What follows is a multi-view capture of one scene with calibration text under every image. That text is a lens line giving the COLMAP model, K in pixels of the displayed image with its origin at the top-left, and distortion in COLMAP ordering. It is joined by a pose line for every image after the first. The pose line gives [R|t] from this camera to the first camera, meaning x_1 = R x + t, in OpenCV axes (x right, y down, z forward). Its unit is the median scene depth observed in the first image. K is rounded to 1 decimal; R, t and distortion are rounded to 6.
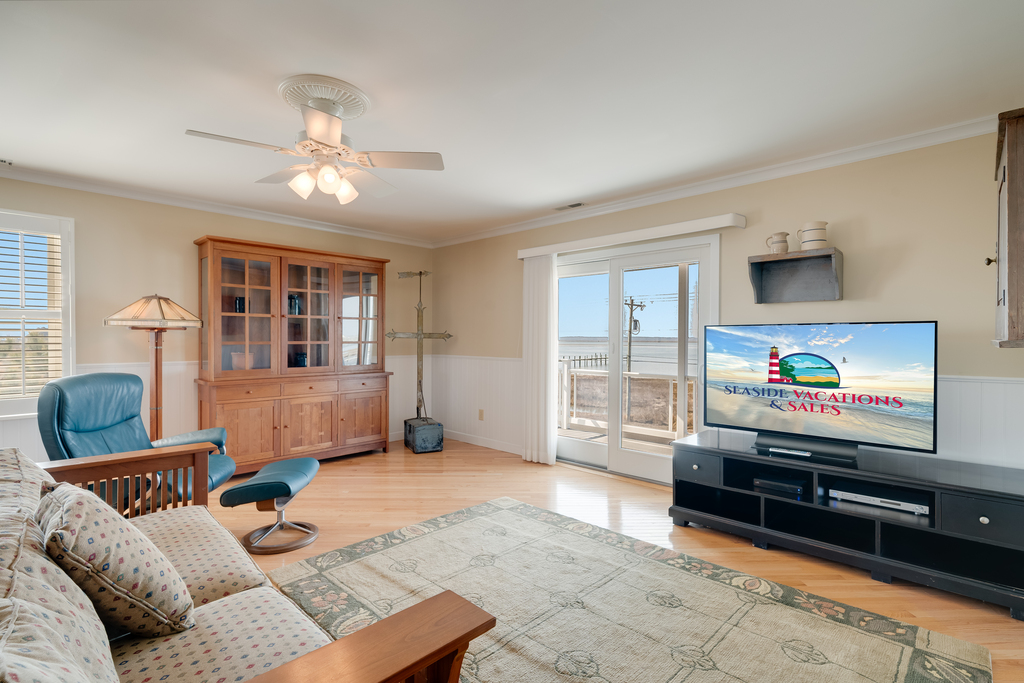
lens RADIAL K [[495.5, 0, 497.5], [0, 495.5, 337.9], [0, 0, 1]] dist [0.013512, -0.000789]
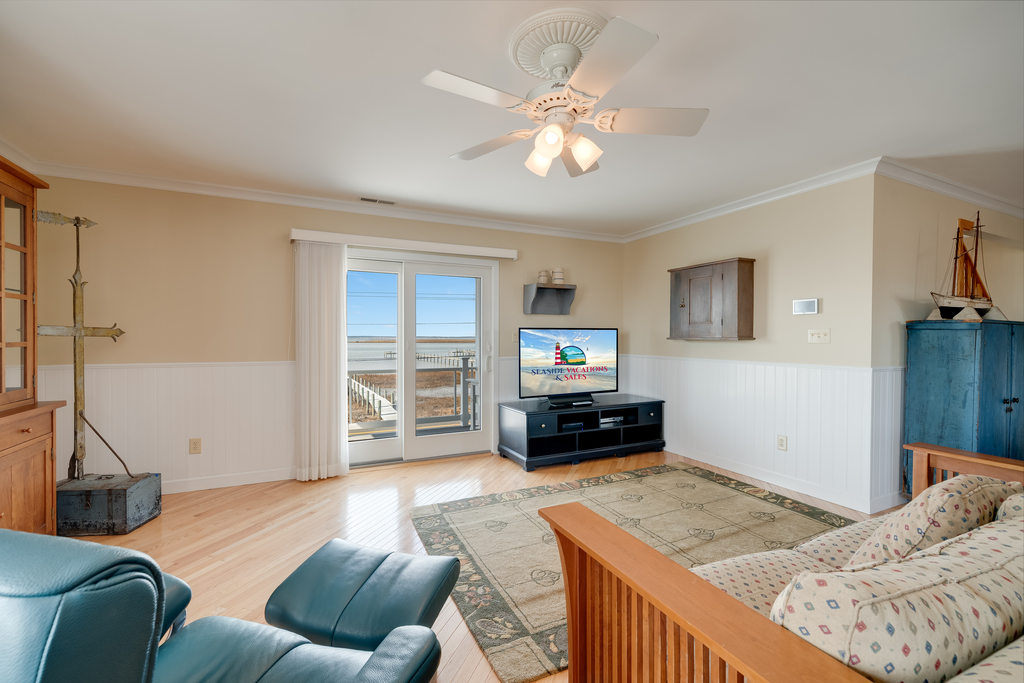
lens RADIAL K [[442.6, 0, 513.5], [0, 442.6, 346.0], [0, 0, 1]] dist [0.002192, -0.000115]
pose [[0.325647, -0.019204, 0.945296, -0.842790], [-0.001398, 0.999783, 0.020793, 0.000197], [-0.945490, -0.008093, 0.325550, 0.662578]]
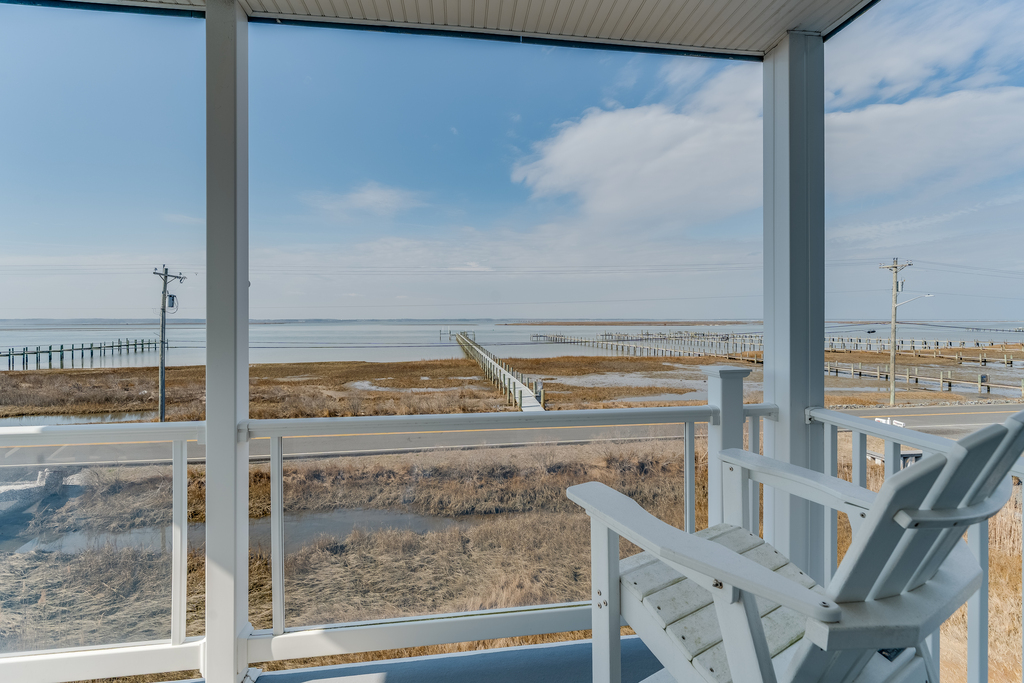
lens RADIAL K [[444.0, 0, 511.6], [0, 444.0, 314.4], [0, 0, 1]] dist [0.007081, -0.001638]
pose [[0.614563, 0.006617, 0.788840, 0.532114], [0.004060, 0.999925, -0.011551, 0.038402], [-0.788857, 0.010302, 0.614490, 1.470987]]
